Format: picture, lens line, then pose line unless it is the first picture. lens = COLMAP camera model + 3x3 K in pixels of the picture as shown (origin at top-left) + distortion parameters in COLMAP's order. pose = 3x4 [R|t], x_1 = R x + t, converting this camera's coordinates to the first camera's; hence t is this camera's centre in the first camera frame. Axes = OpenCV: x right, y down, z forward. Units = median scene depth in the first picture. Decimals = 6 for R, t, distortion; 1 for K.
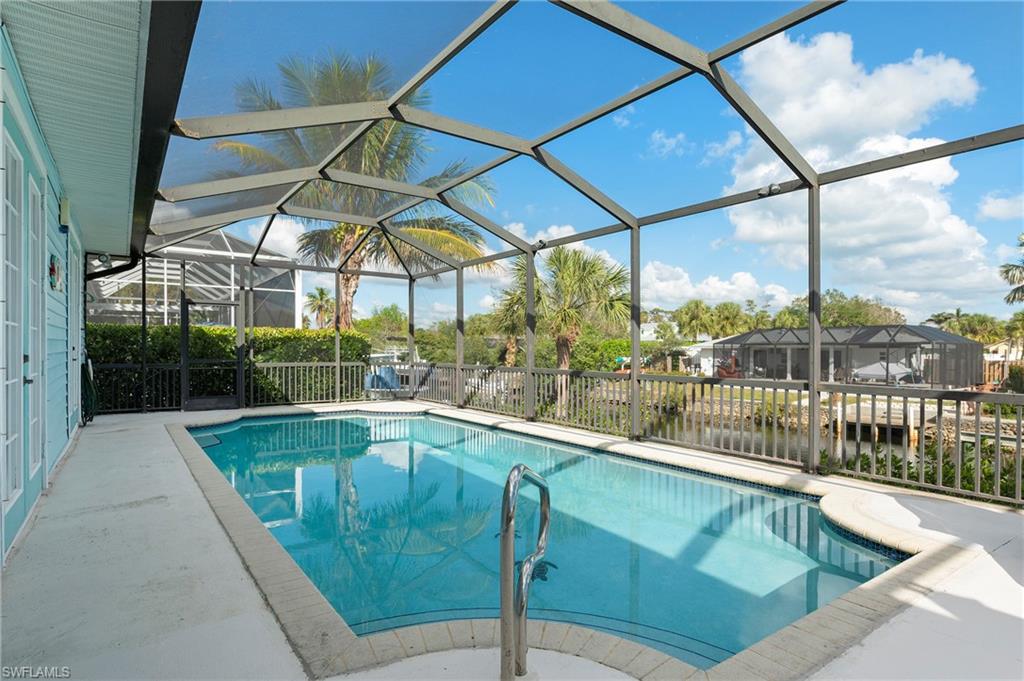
lens RADIAL K [[557.0, 0, 504.5], [0, 557.0, 355.1], [0, 0, 1]] dist [0.002250, 0.000615]
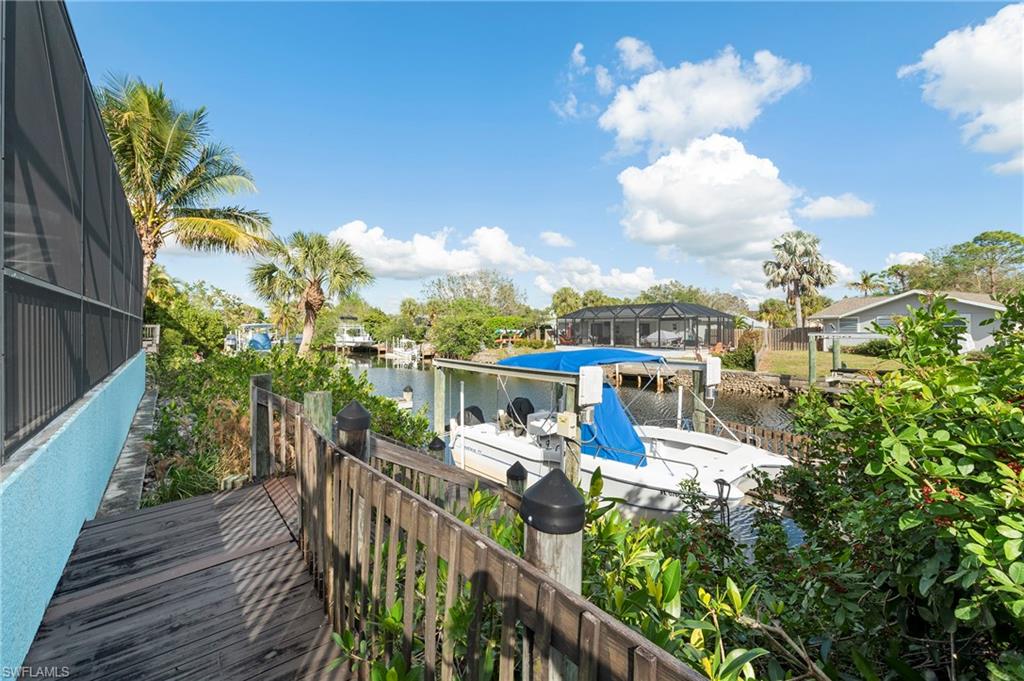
lens RADIAL K [[418.8, 0, 517.5], [0, 418.8, 337.3], [0, 0, 1]] dist [-0.001542, -0.001731]
pose [[0.996909, -0.006584, 0.078292, 0.659301], [0.006019, 0.999954, 0.007449, 0.055837], [-0.078337, -0.006954, 0.996903, 0.004192]]
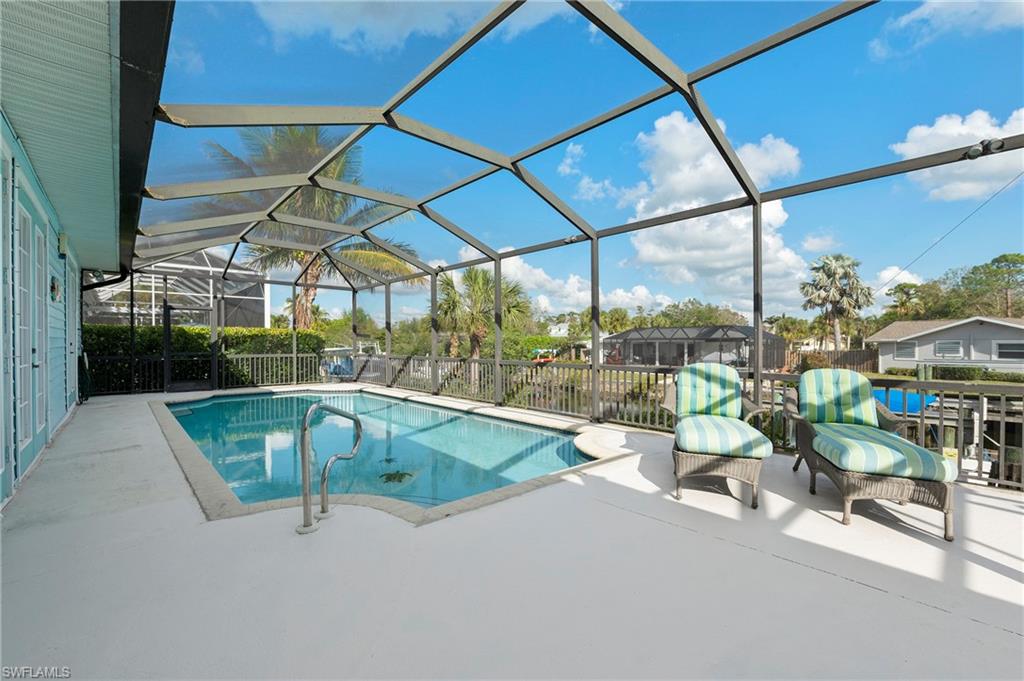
lens RADIAL K [[443.4, 0, 509.0], [0, 443.4, 348.8], [0, 0, 1]] dist [-0.003543, 0.000427]
pose [[0.992874, -0.004483, 0.119082, 0.076471], [0.004314, 0.999989, 0.001677, 0.001174], [-0.119088, -0.001151, 0.992883, -0.094012]]
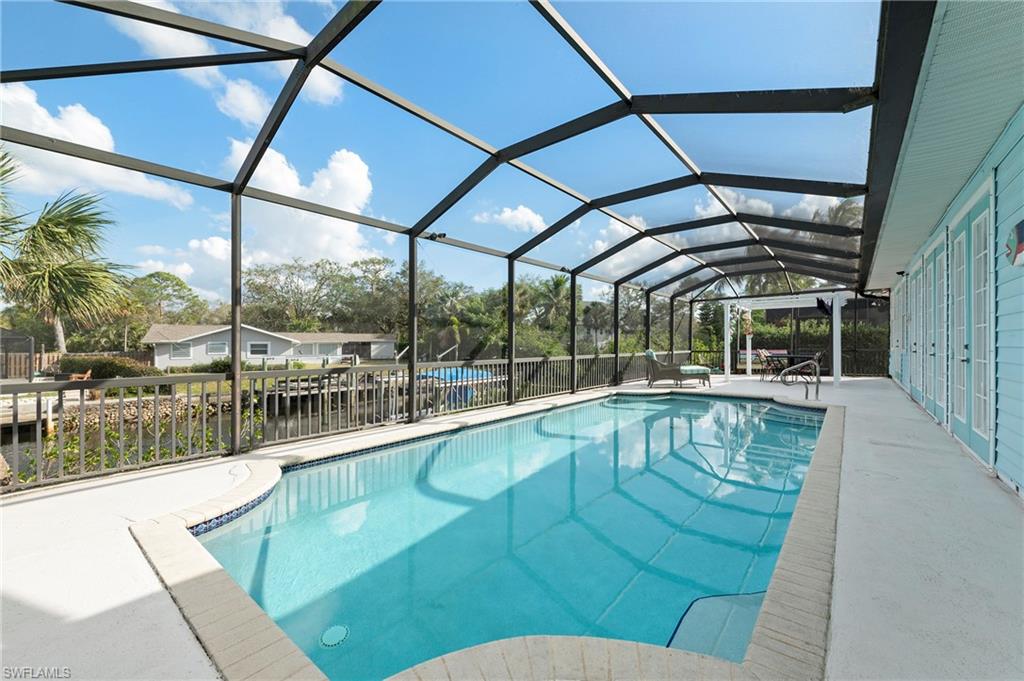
lens RADIAL K [[418.8, 0, 513.0], [0, 418.8, 343.7], [0, 0, 1]] dist [-0.001542, -0.001731]
pose [[-0.241137, -0.005626, 0.970475, -0.498201], [0.017227, 0.999801, 0.010077, -0.010232], [-0.970338, 0.019148, -0.240992, 0.766004]]
